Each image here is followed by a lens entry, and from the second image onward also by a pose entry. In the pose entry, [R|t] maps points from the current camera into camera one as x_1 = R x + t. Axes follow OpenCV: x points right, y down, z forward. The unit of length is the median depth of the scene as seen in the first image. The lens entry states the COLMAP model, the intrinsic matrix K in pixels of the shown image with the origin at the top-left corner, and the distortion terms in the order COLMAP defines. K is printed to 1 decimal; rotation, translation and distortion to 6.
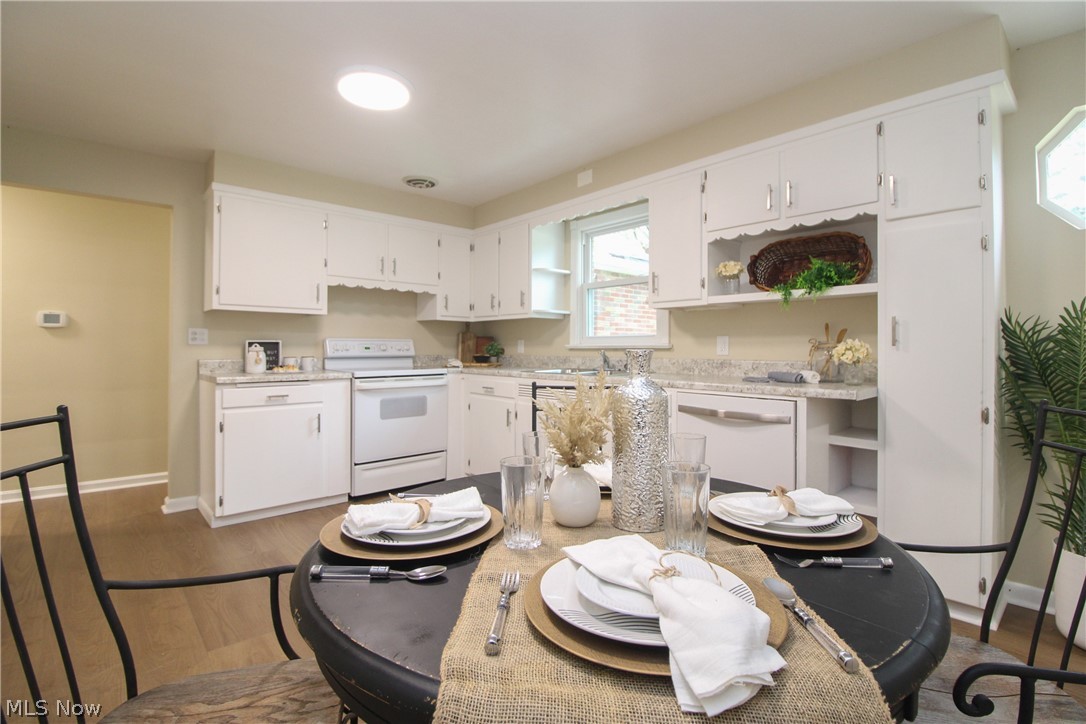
lens RADIAL K [[508.9, 0, 543.6], [0, 508.9, 347.0], [0, 0, 1]] dist [0.001790, -0.011262]
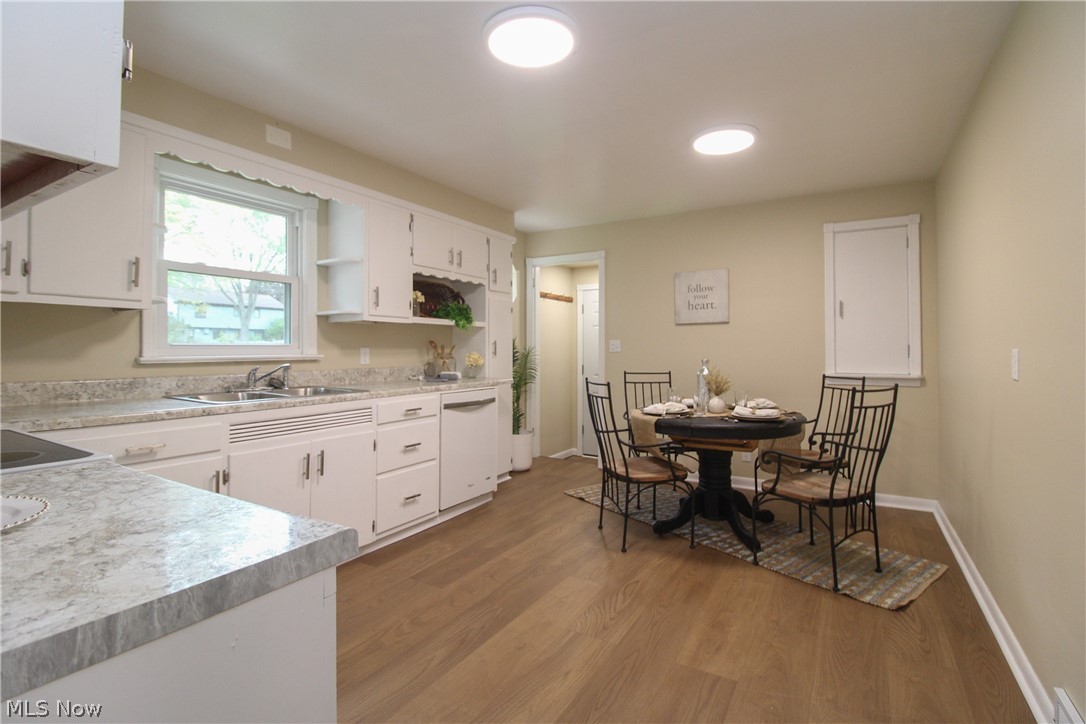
lens RADIAL K [[517.0, 0, 545.7], [0, 517.0, 343.9], [0, 0, 1]] dist [-0.003401, -0.001278]
pose [[-0.297893, 0.006924, 0.954574, -0.729065], [-0.001986, 0.999967, -0.007873, -0.018321], [-0.954597, -0.004242, -0.297869, 0.804632]]
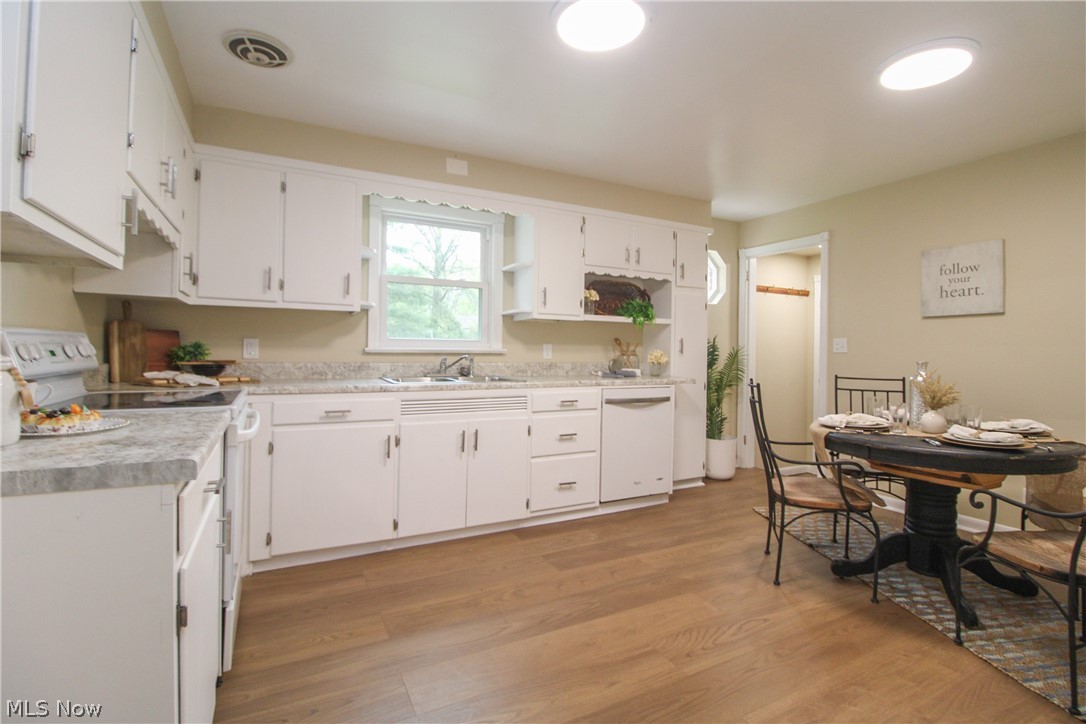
lens RADIAL K [[508.9, 0, 543.6], [0, 508.9, 347.0], [0, 0, 1]] dist [0.001790, -0.011262]
pose [[0.247320, 0.006550, 0.968912, -0.723373], [-0.014687, 0.999888, -0.003010, -0.008131], [-0.968823, -0.013486, 0.247388, 0.587725]]
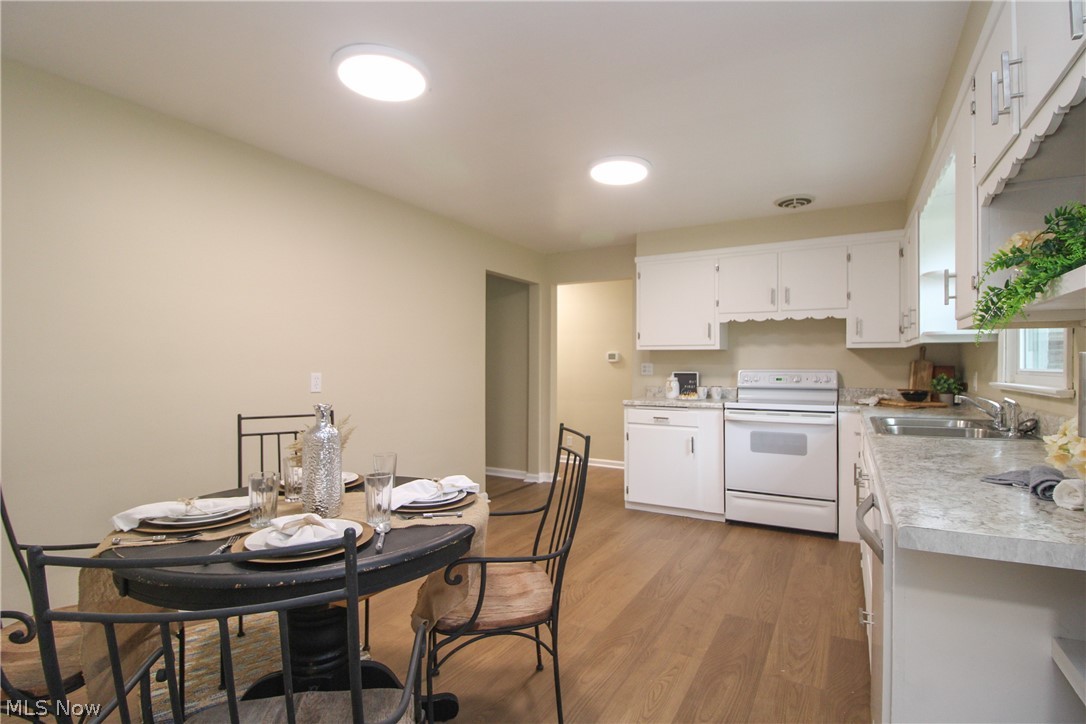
lens RADIAL K [[510.0, 0, 570.9], [0, 510.0, 367.2], [0, 0, 1]] dist [-0.000713, -0.000229]
pose [[0.347177, 0.004081, -0.937791, 0.503669], [0.002618, 0.999982, 0.005321, -0.031582], [0.937796, -0.004302, 0.347160, 0.313065]]
